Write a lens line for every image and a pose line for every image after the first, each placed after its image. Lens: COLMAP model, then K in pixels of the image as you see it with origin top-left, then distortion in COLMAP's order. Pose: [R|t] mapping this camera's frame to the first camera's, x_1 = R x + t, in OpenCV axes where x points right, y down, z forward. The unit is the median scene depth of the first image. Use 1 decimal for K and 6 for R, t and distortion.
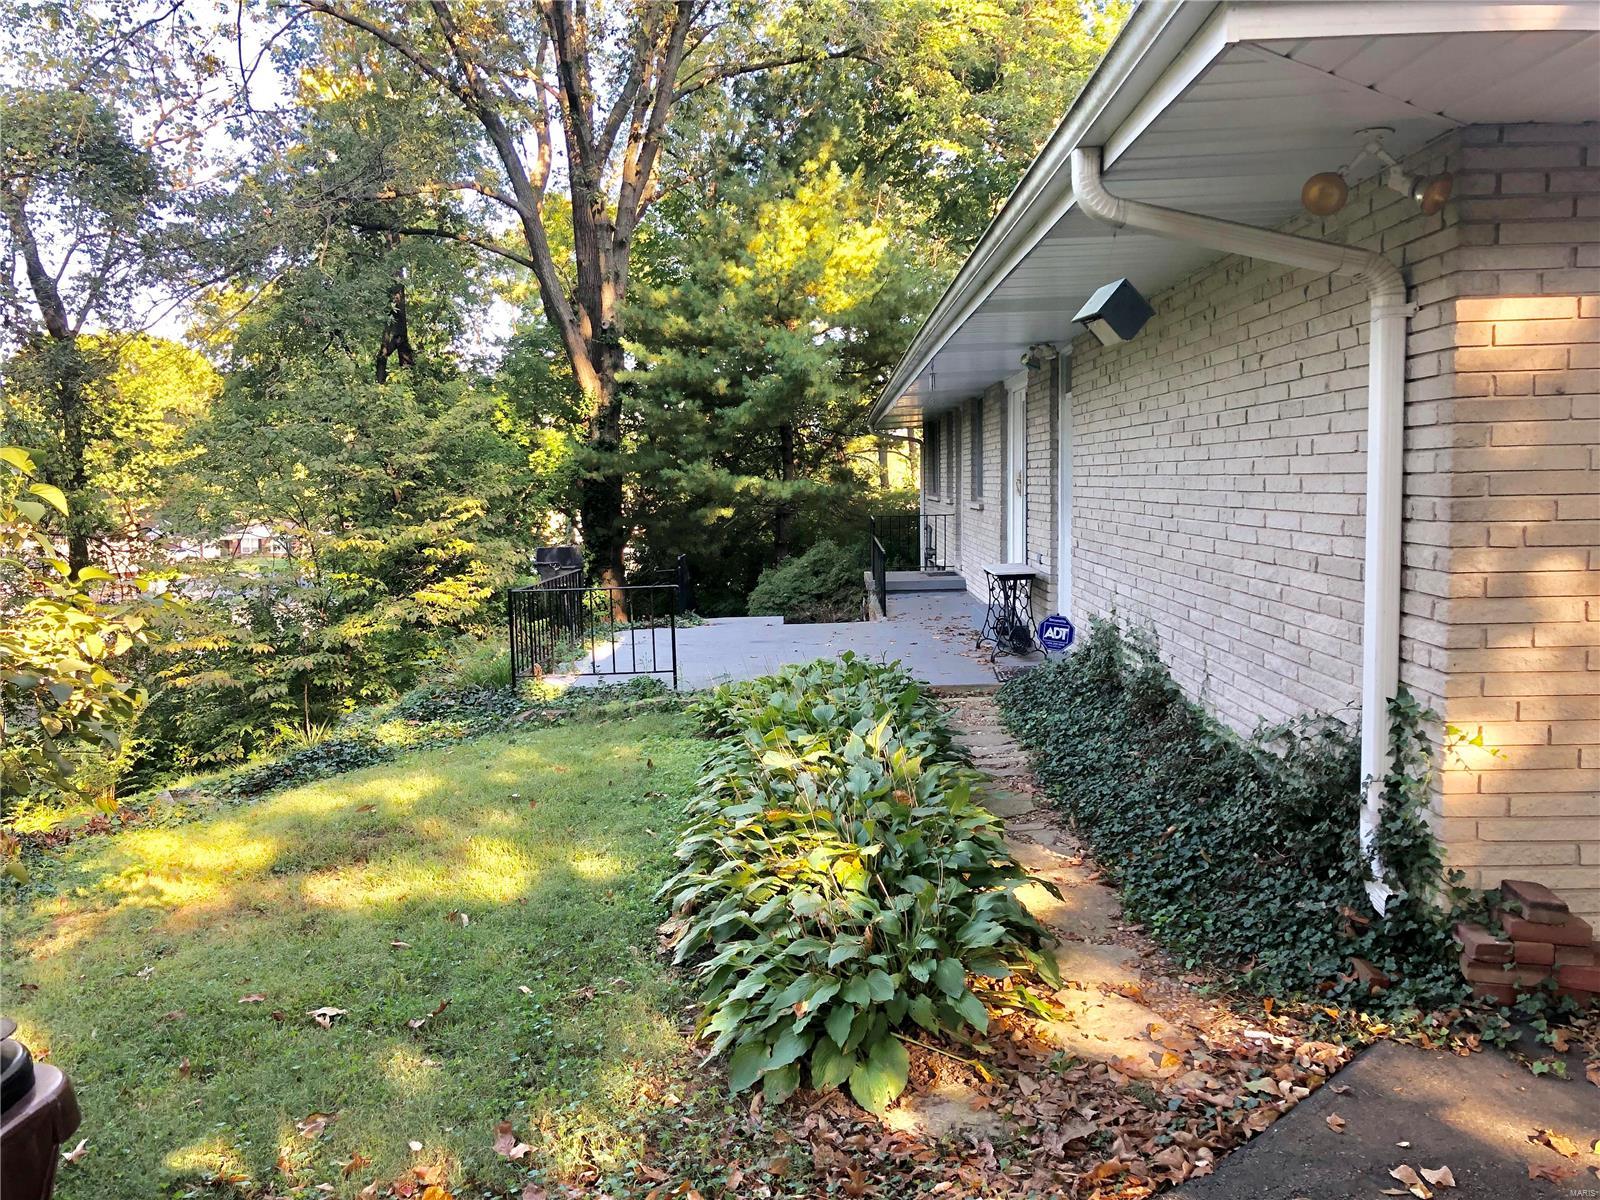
lens RADIAL K [[1287.8, 0, 800.0], [0, 1287.8, 600.0], [0, 0, 1]] dist [0.002520, 0.000792]
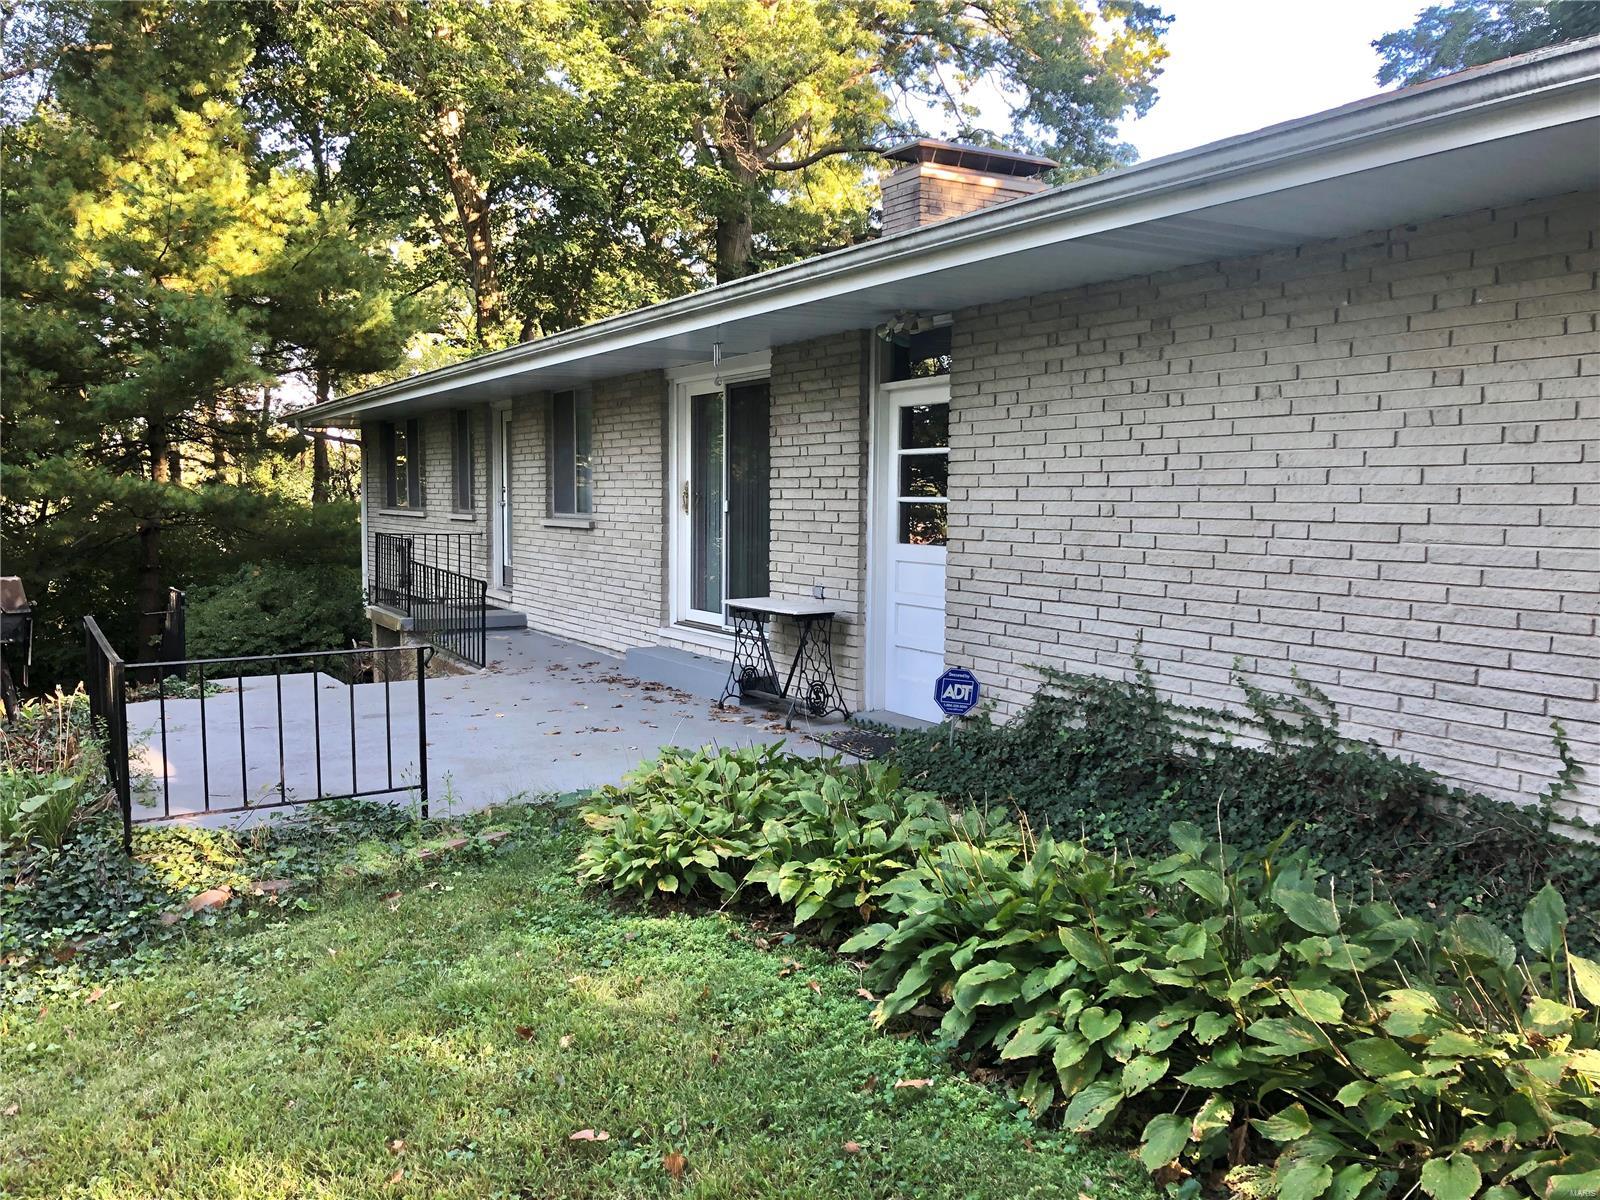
lens RADIAL K [[1287.8, 0, 800.0], [0, 1287.8, 600.0], [0, 0, 1]] dist [0.002520, 0.000792]
pose [[0.851933, -0.019077, 0.523303, -0.258043], [0.027804, 0.999574, -0.008825, -0.022714], [-0.522912, 0.022068, 0.852101, 0.376026]]
